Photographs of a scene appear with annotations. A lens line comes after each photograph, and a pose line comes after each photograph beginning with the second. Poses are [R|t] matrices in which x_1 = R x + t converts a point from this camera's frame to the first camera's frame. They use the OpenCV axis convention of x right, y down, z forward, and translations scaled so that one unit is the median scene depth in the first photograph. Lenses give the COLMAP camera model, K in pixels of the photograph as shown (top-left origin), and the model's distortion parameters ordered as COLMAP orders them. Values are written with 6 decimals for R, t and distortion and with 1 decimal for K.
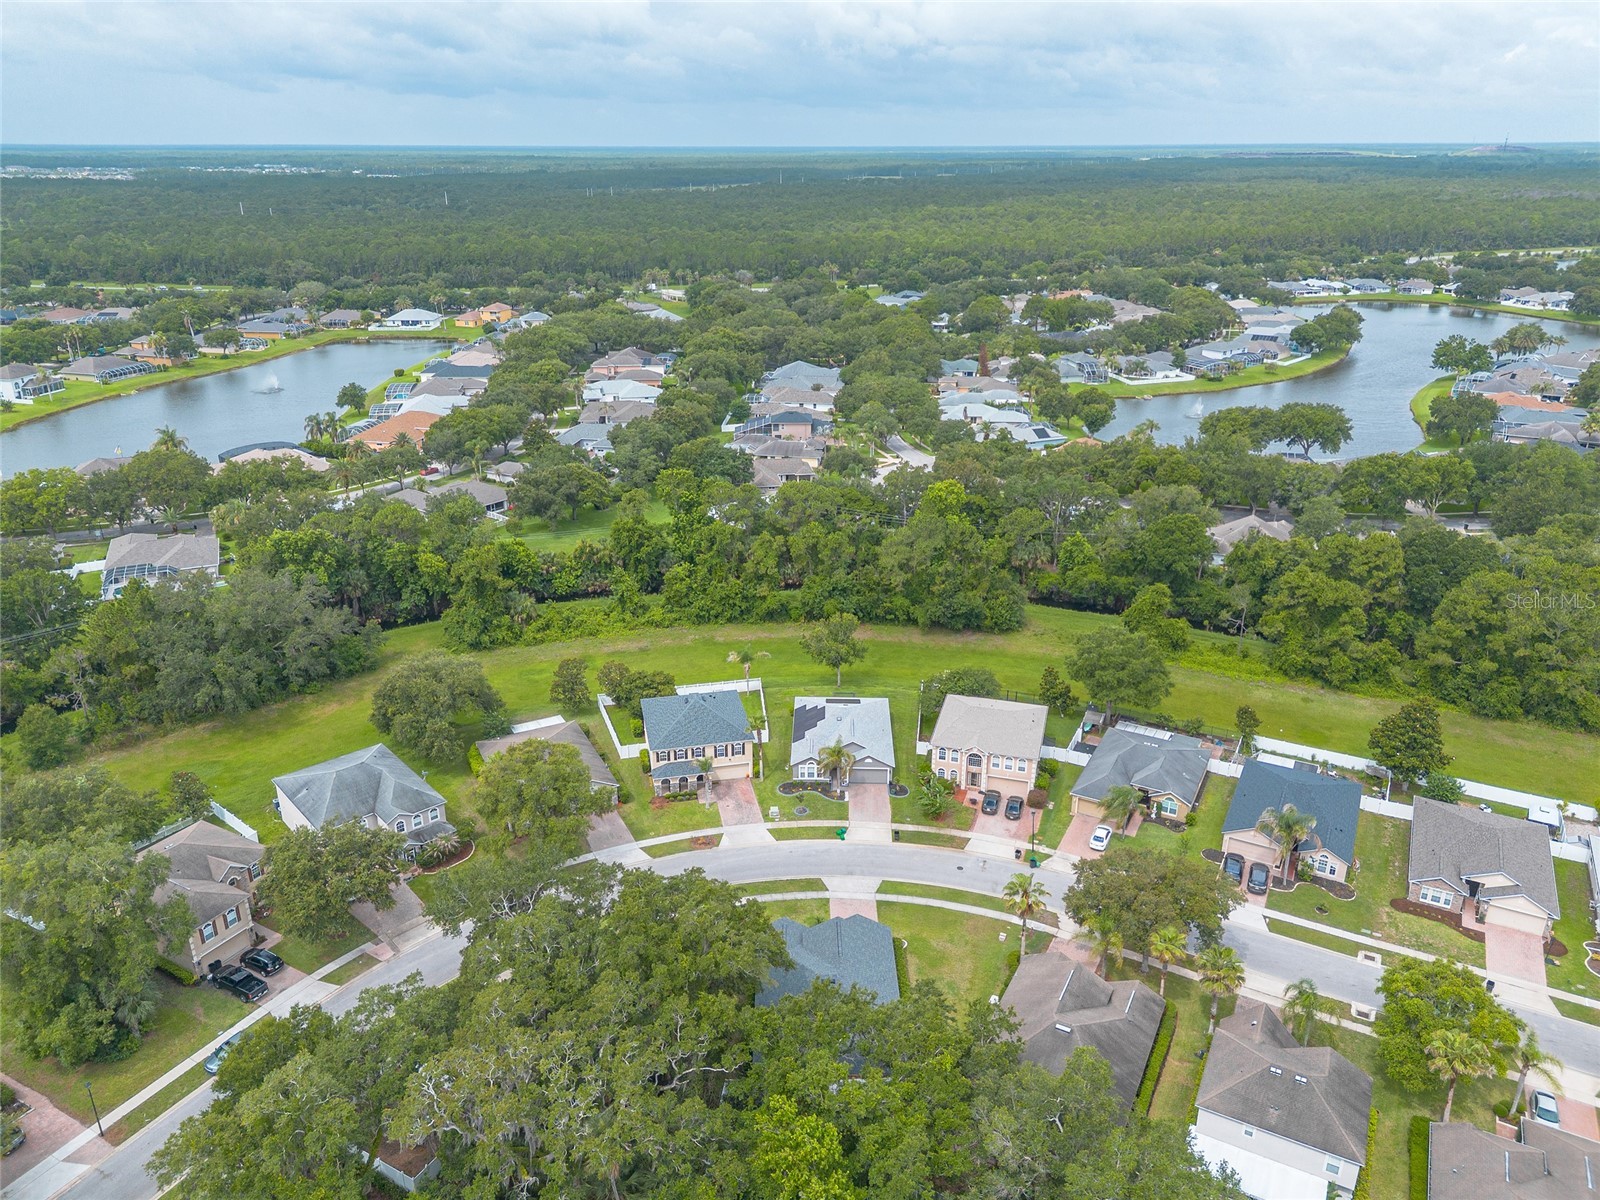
lens RADIAL K [[1142.8, 0, 797.3], [0, 1142.8, 597.6], [0, 0, 1]] dist [0.047561, -0.029023]
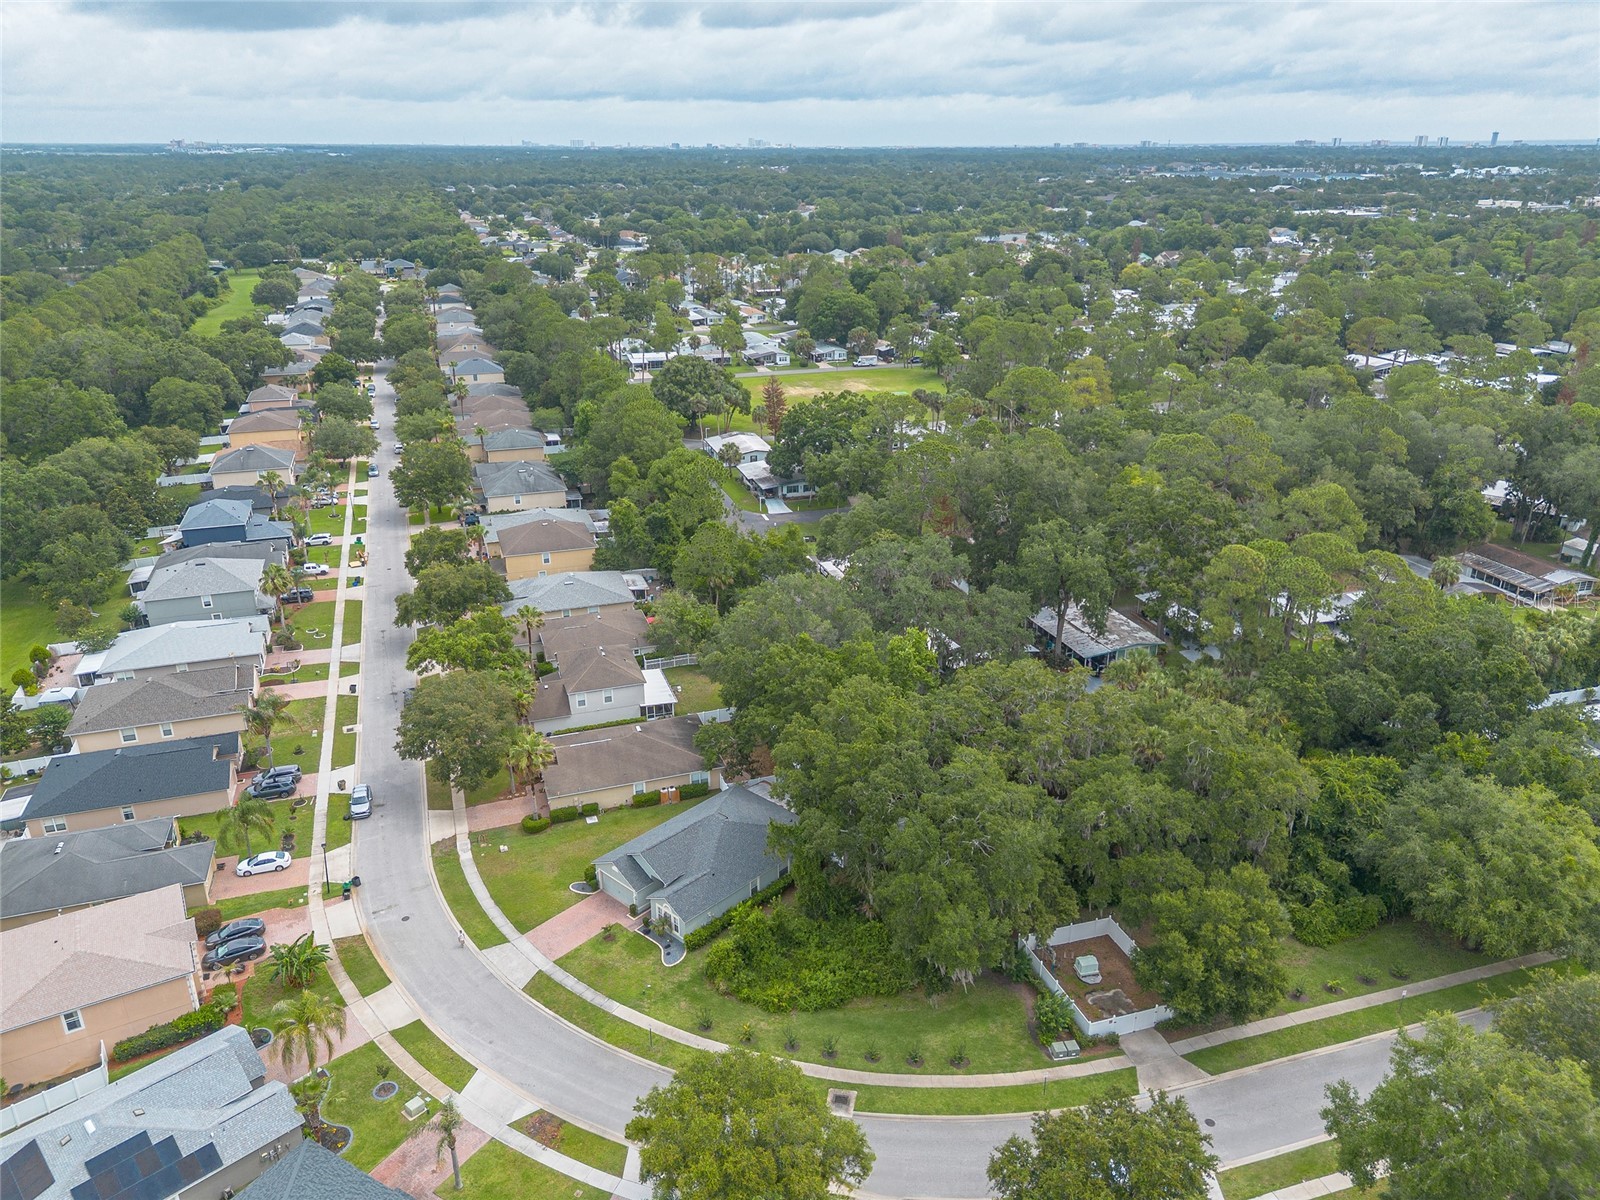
lens RADIAL K [[1142.8, 0, 804.7], [0, 1142.8, 598.1], [0, 0, 1]] dist [0.047561, -0.029023]
pose [[-0.731809, -0.246126, 0.635513, -0.438400], [0.260422, 0.760749, 0.594510, -0.289466], [-0.629790, 0.600569, -0.492626, 0.904884]]
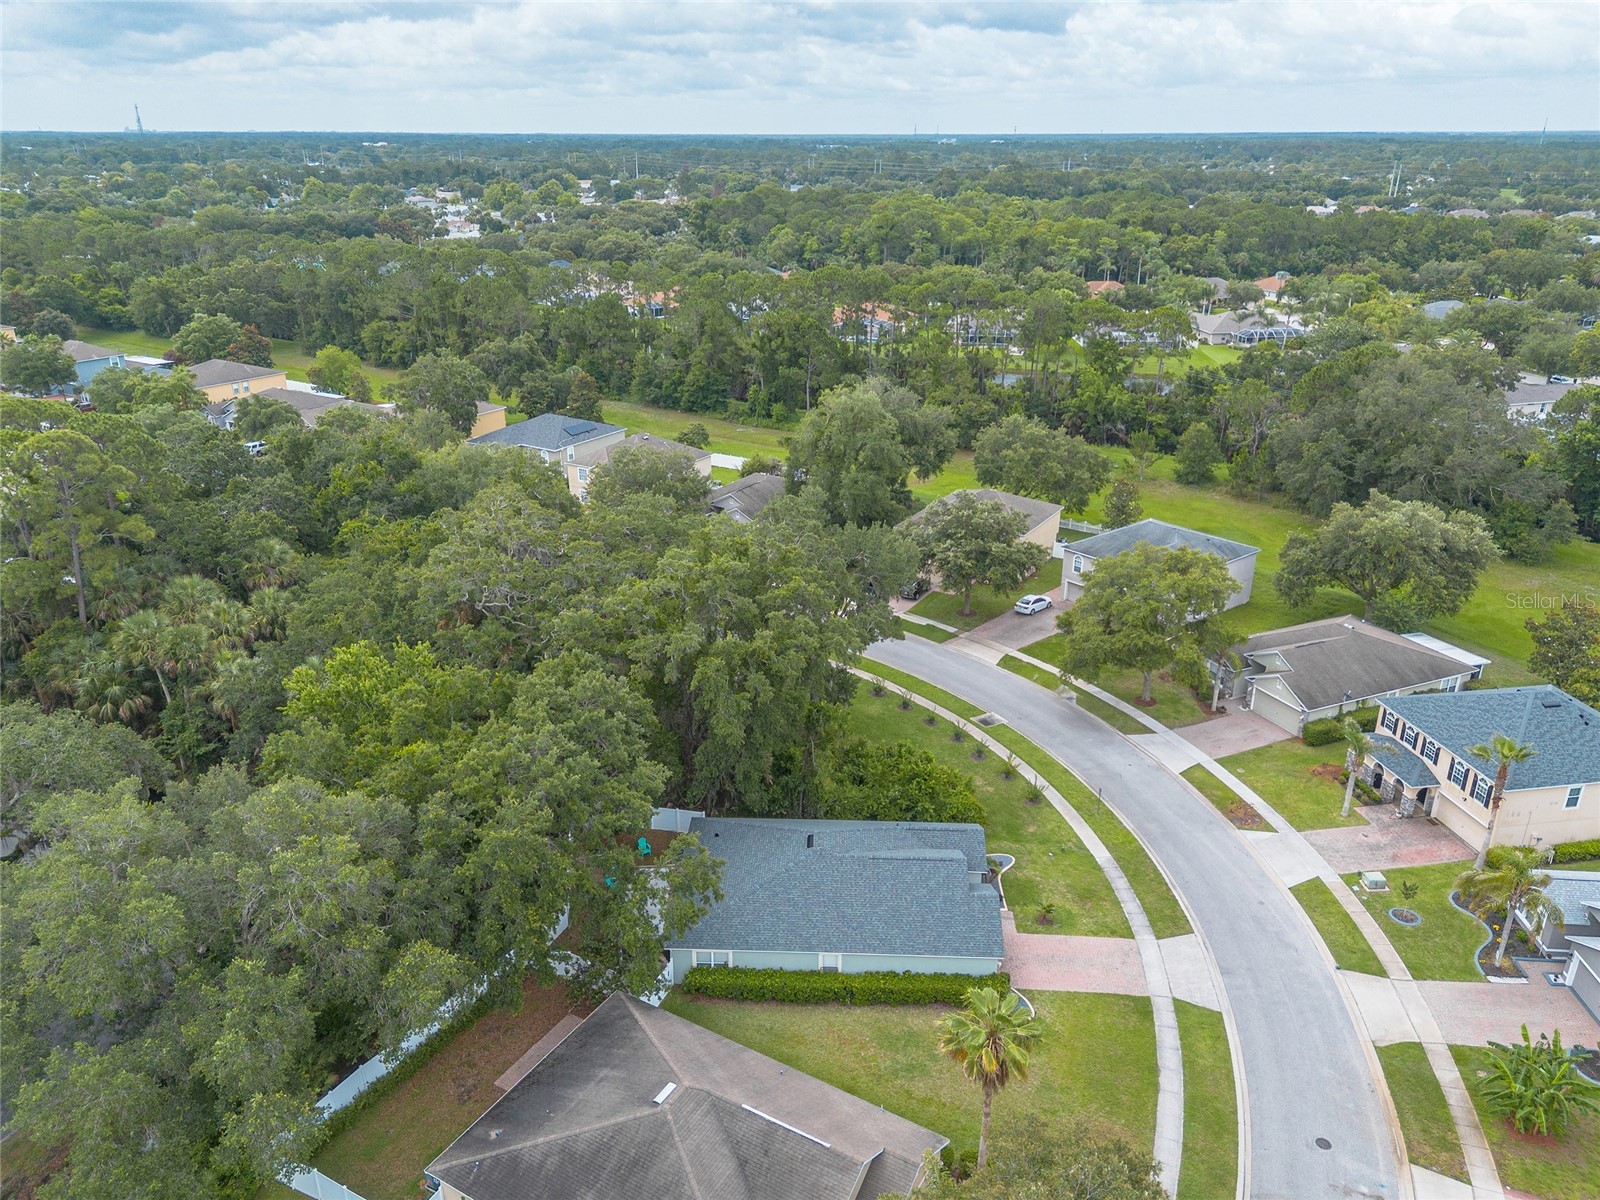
lens RADIAL K [[1142.8, 0, 781.9], [0, 1142.8, 627.5], [0, 0, 1]] dist [0.047561, -0.029023]
pose [[-0.054275, 0.395750, -0.916753, 0.392117], [-0.369715, 0.844890, 0.386616, -0.014935], [0.927559, 0.359921, 0.100459, 0.583501]]
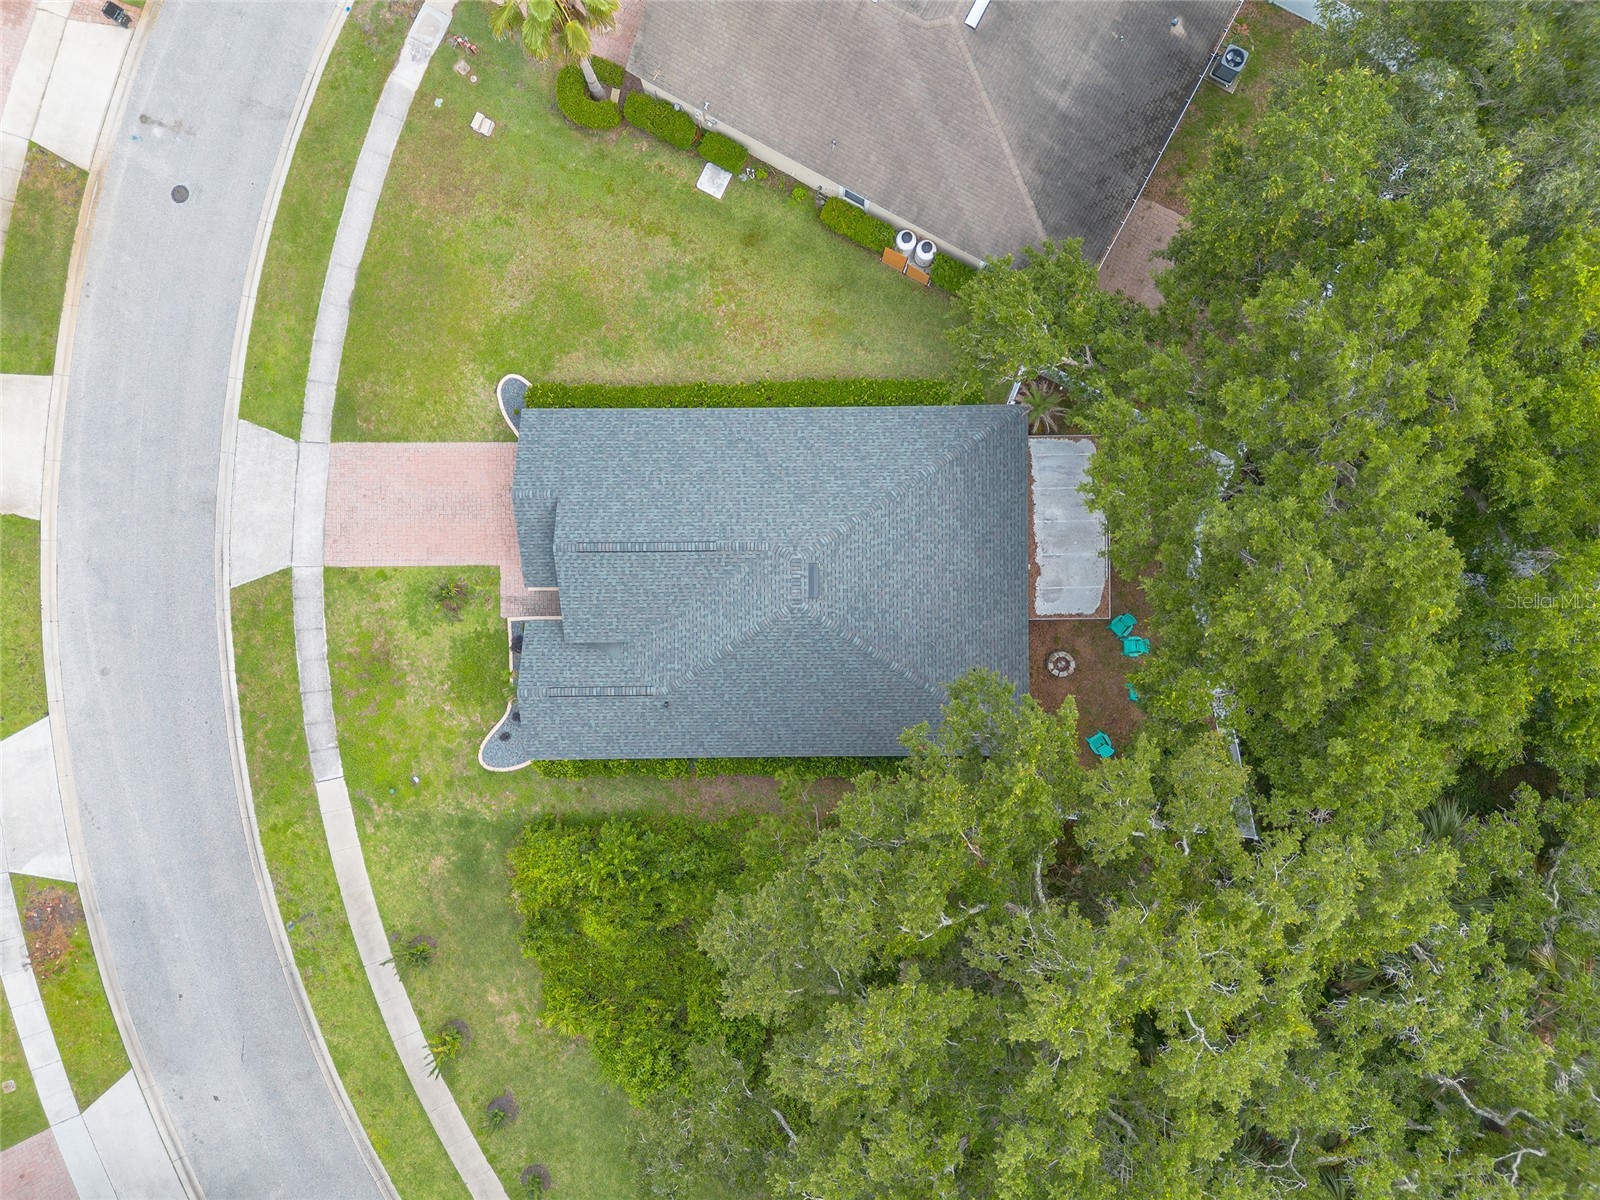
lens RADIAL K [[1142.8, 0, 803.7], [0, 1142.8, 606.9], [0, 0, 1]] dist [0.047561, -0.029023]
pose [[-0.003672, -0.999960, -0.008151, 0.013961], [0.376029, -0.008934, 0.926565, -0.020190], [-0.926600, 0.000337, 0.376047, 0.571895]]
